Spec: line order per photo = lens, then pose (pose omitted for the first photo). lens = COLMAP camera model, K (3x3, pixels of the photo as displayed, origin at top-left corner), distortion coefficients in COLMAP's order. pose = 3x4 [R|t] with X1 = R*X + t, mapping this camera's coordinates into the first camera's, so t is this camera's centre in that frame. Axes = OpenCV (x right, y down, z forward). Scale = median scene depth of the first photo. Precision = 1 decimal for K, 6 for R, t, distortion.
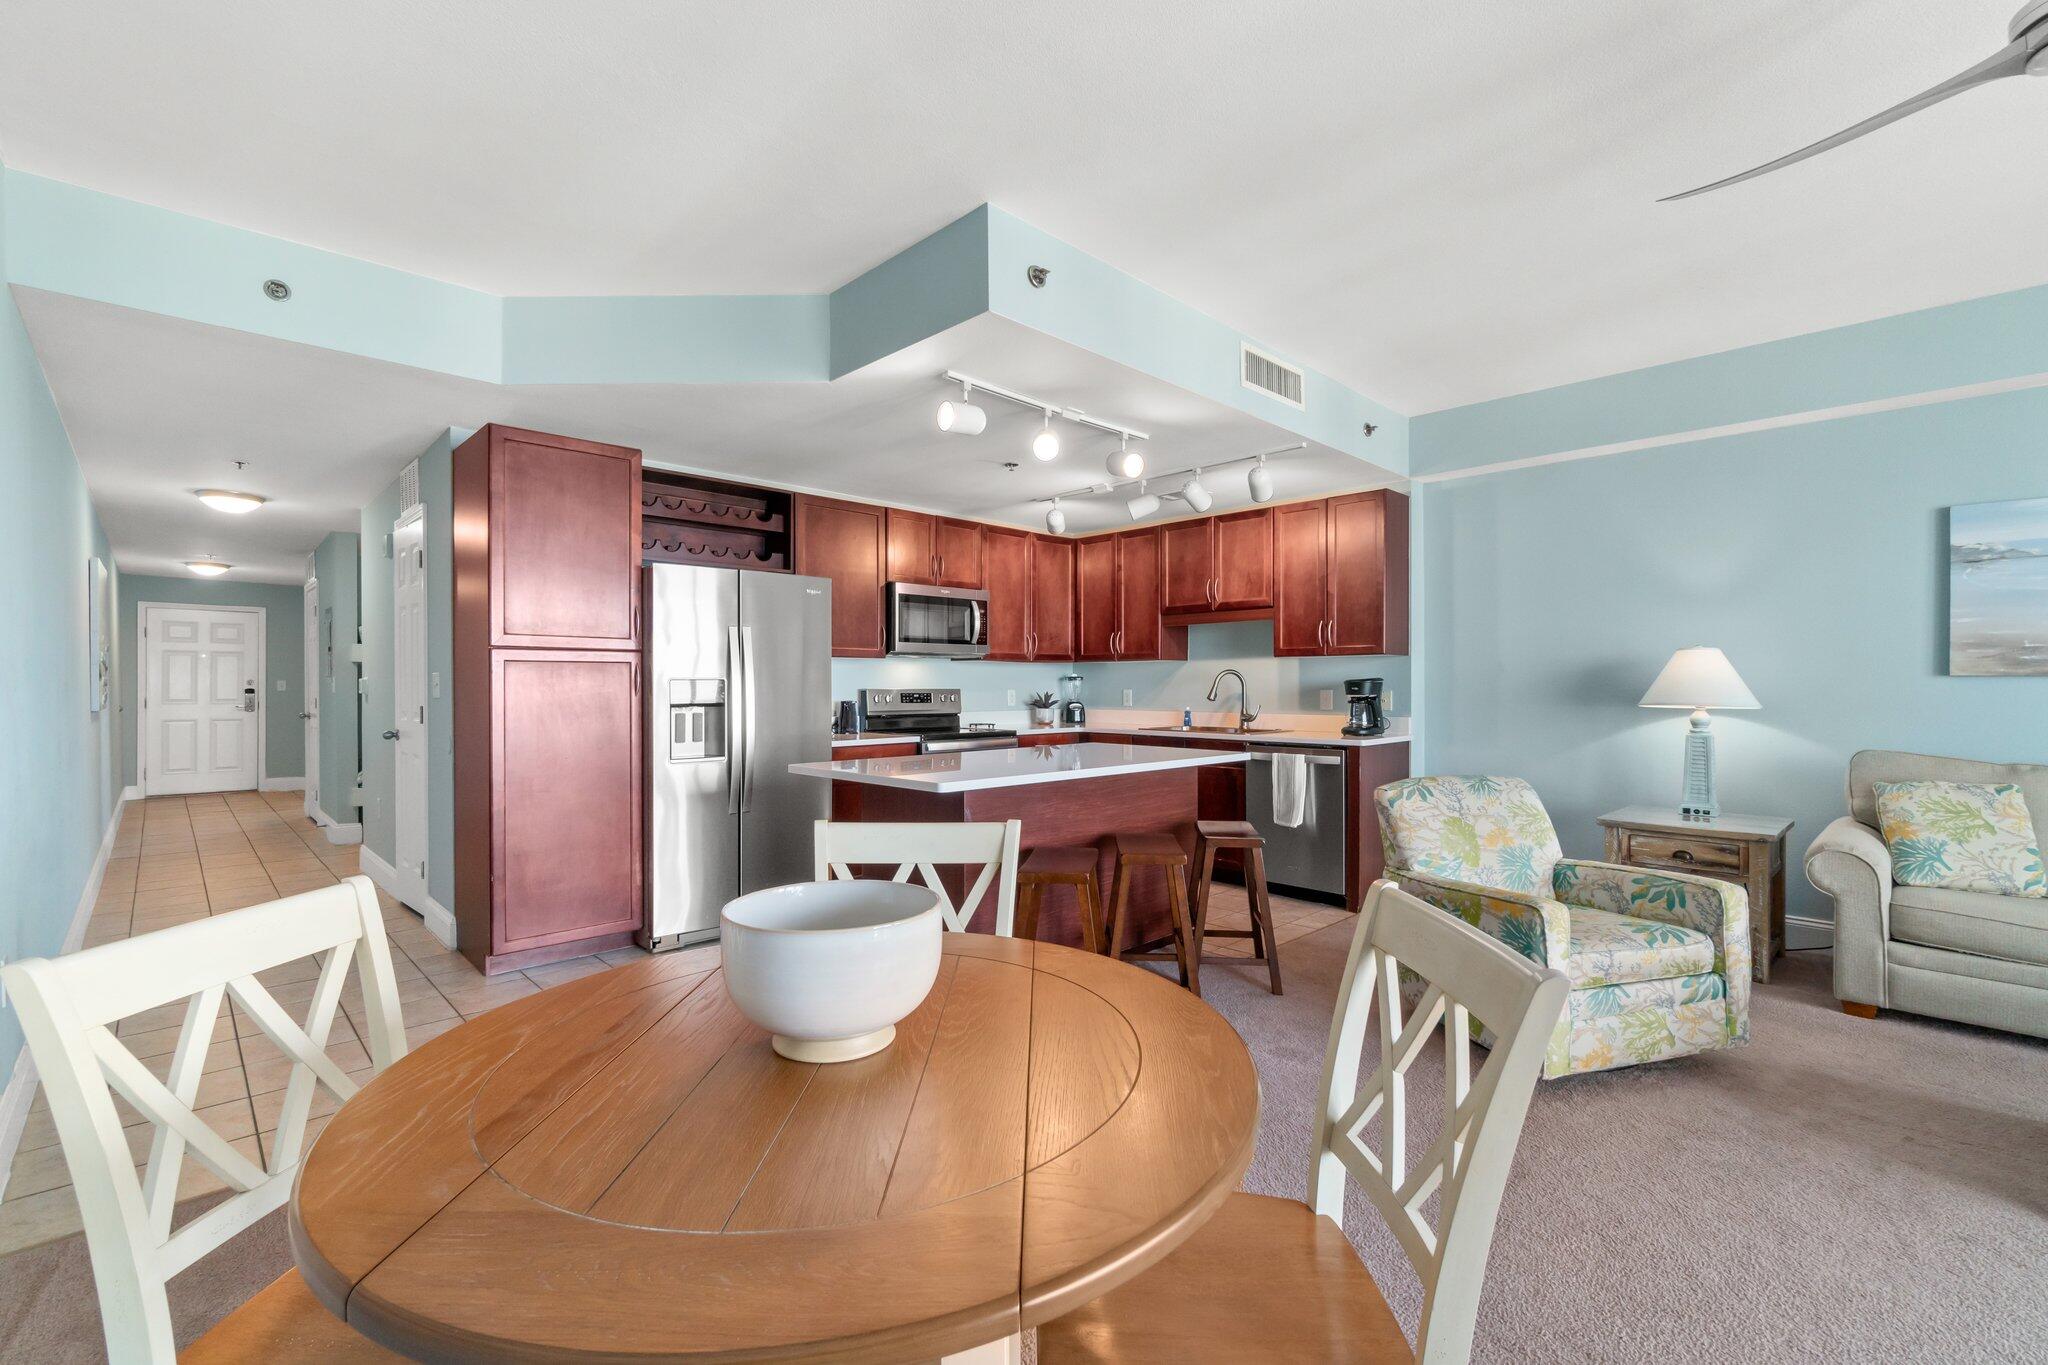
lens RADIAL K [[879.7, 0, 1023.9], [0, 879.7, 683.5], [0, 0, 1]] dist [-0.010207, 0.002938]
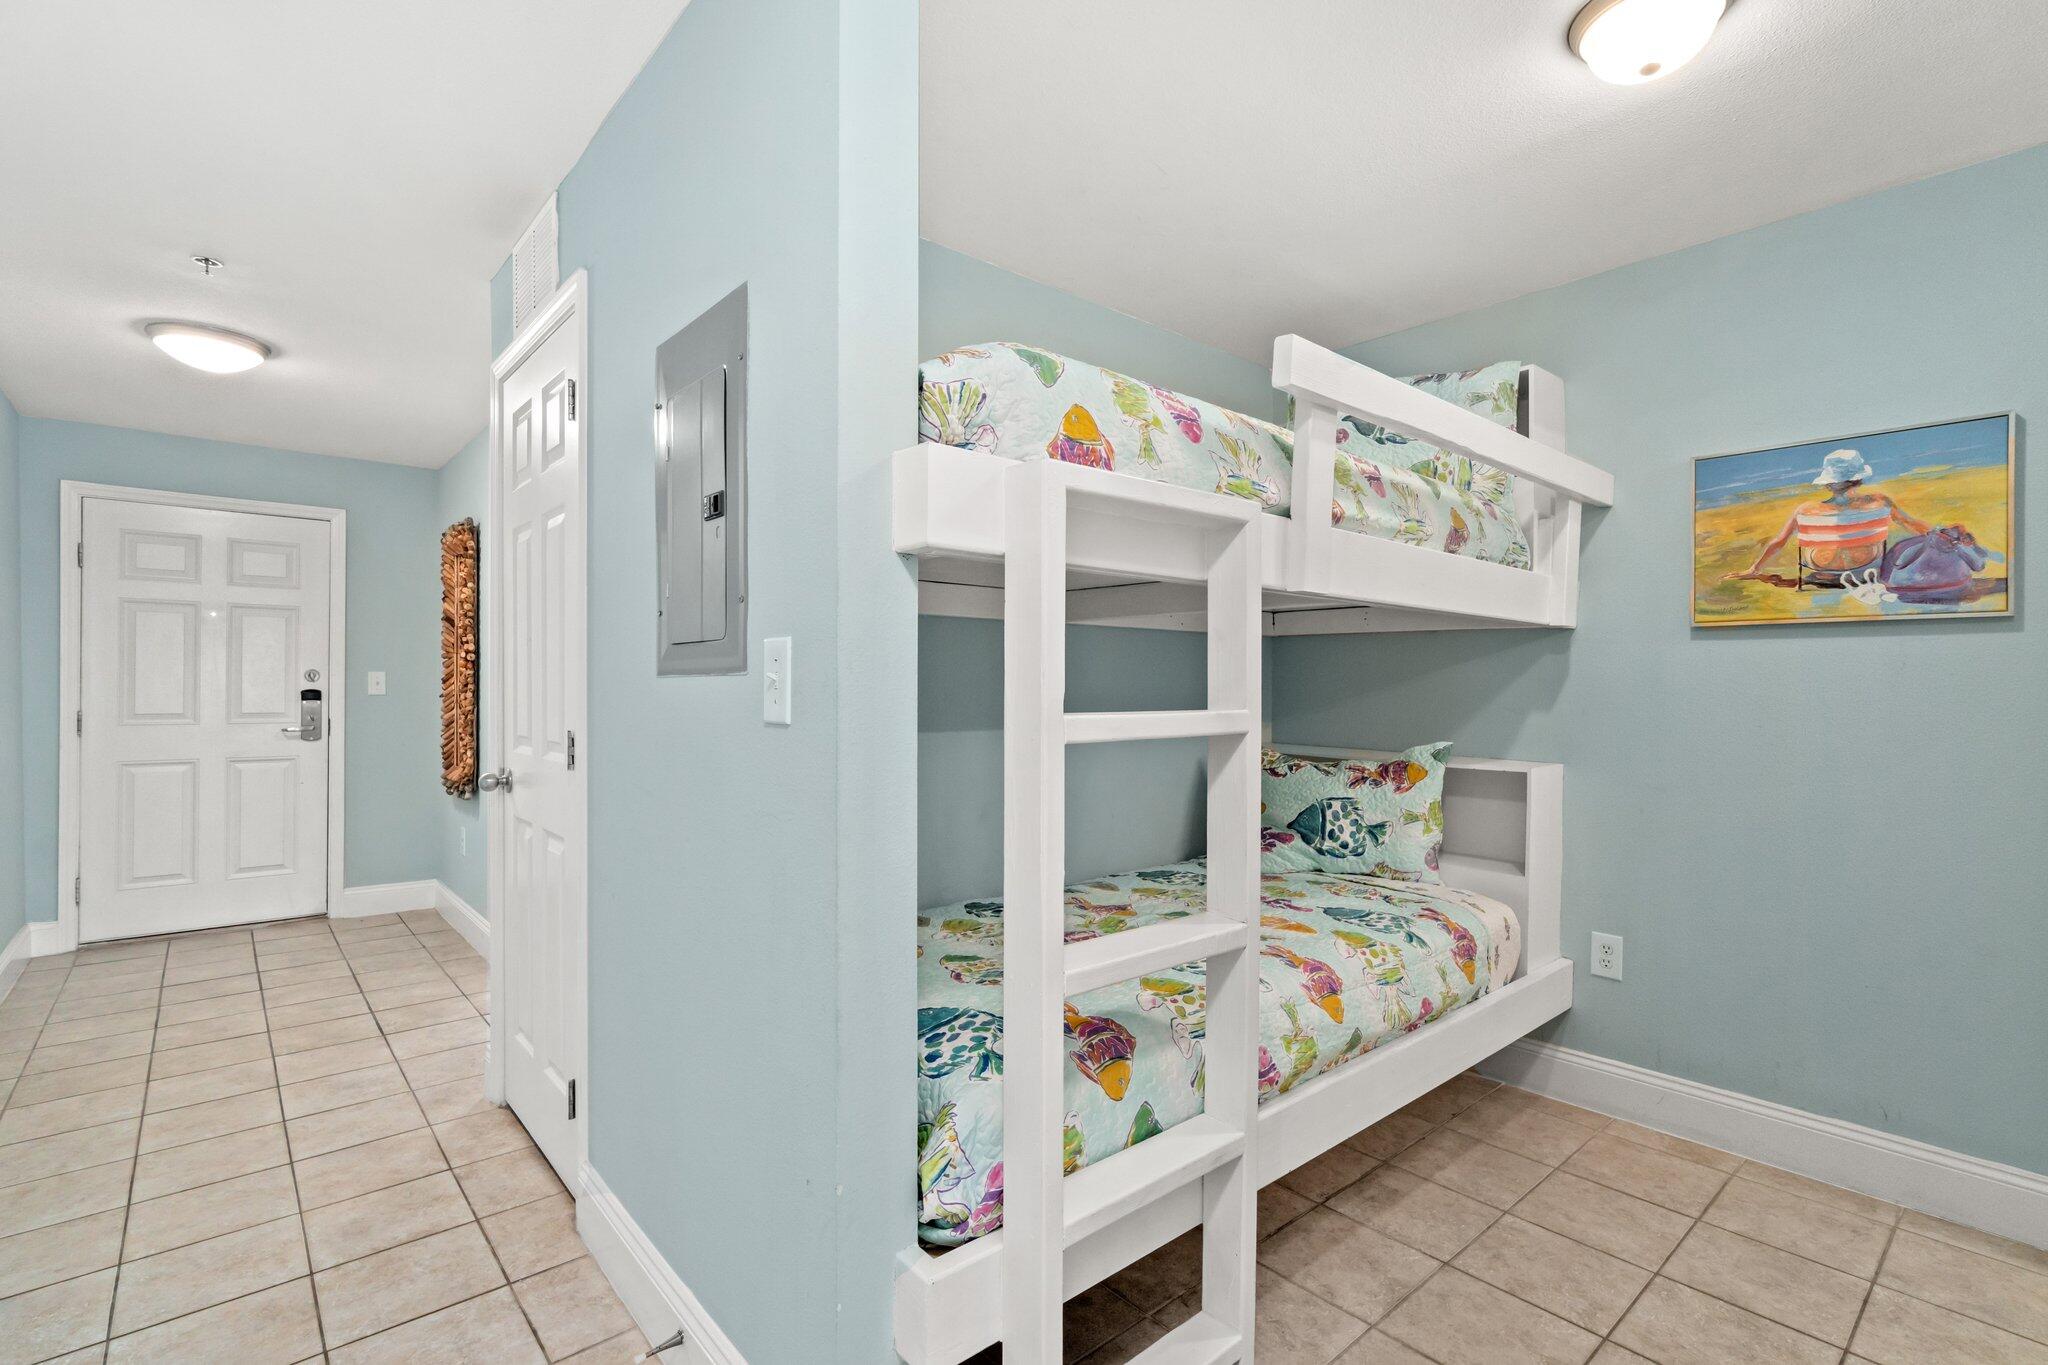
lens RADIAL K [[940.4, 0, 1020.8], [0, 940.4, 686.7], [0, 0, 1]] dist [-0.010636, 0.002843]
pose [[0.999381, 0.010896, -0.033439, -0.984168], [-0.010623, 0.999909, 0.008360, -0.006752], [0.033527, -0.007999, 0.999406, 1.036230]]
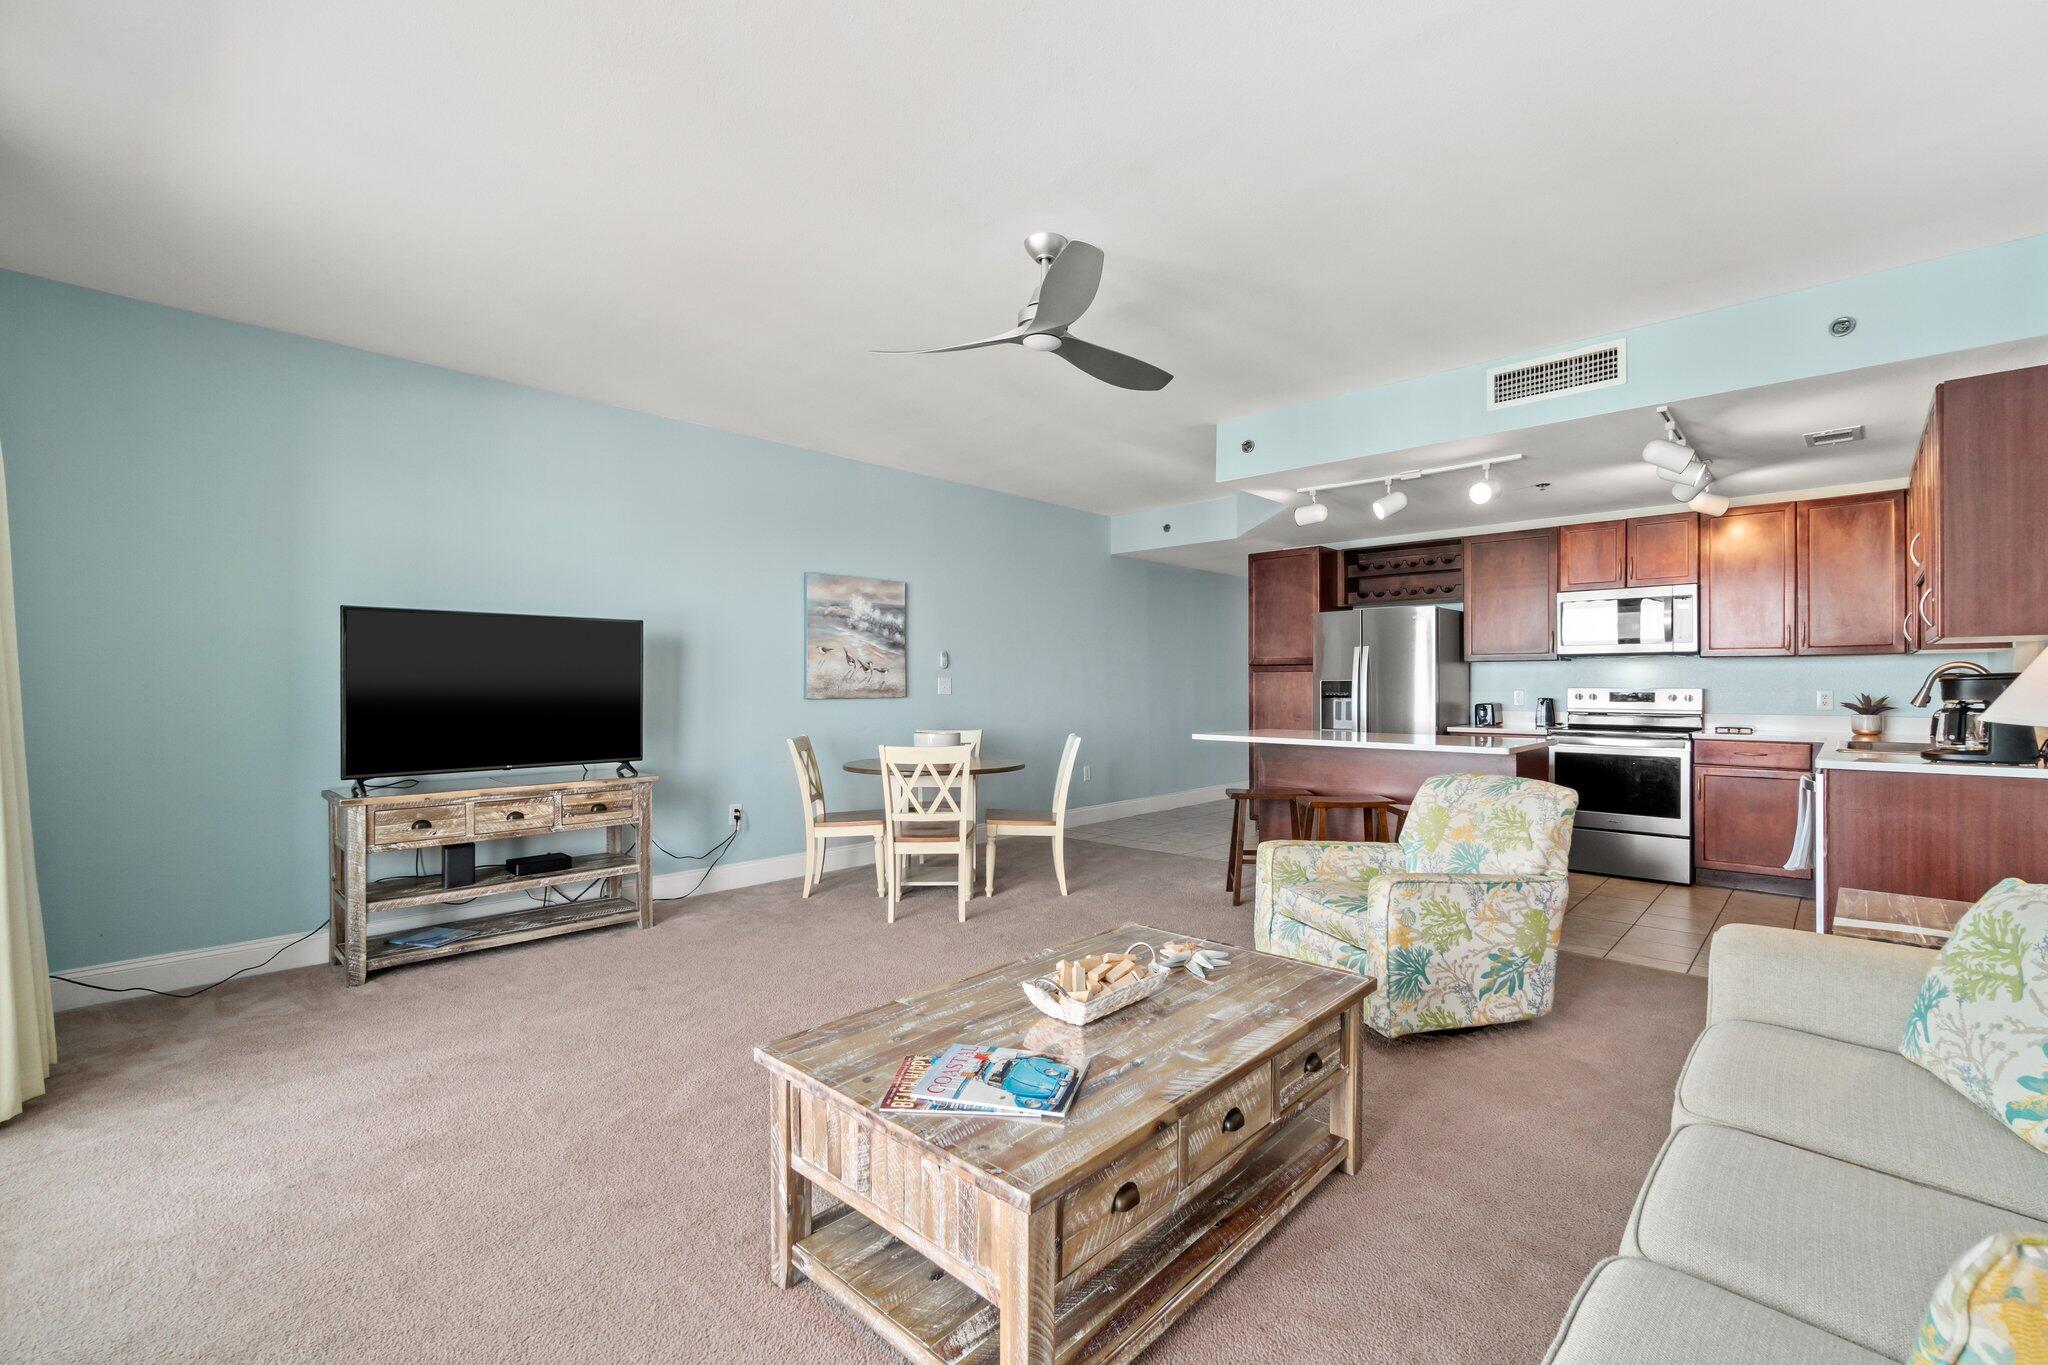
lens RADIAL K [[879.7, 0, 1022.0], [0, 879.7, 682.0], [0, 0, 1]] dist [-0.010207, 0.002938]
pose [[0.045155, -0.004772, -0.998969, 0.963872], [0.002518, 0.999986, -0.004664, 0.001491], [0.998977, -0.002305, 0.045166, 0.274069]]
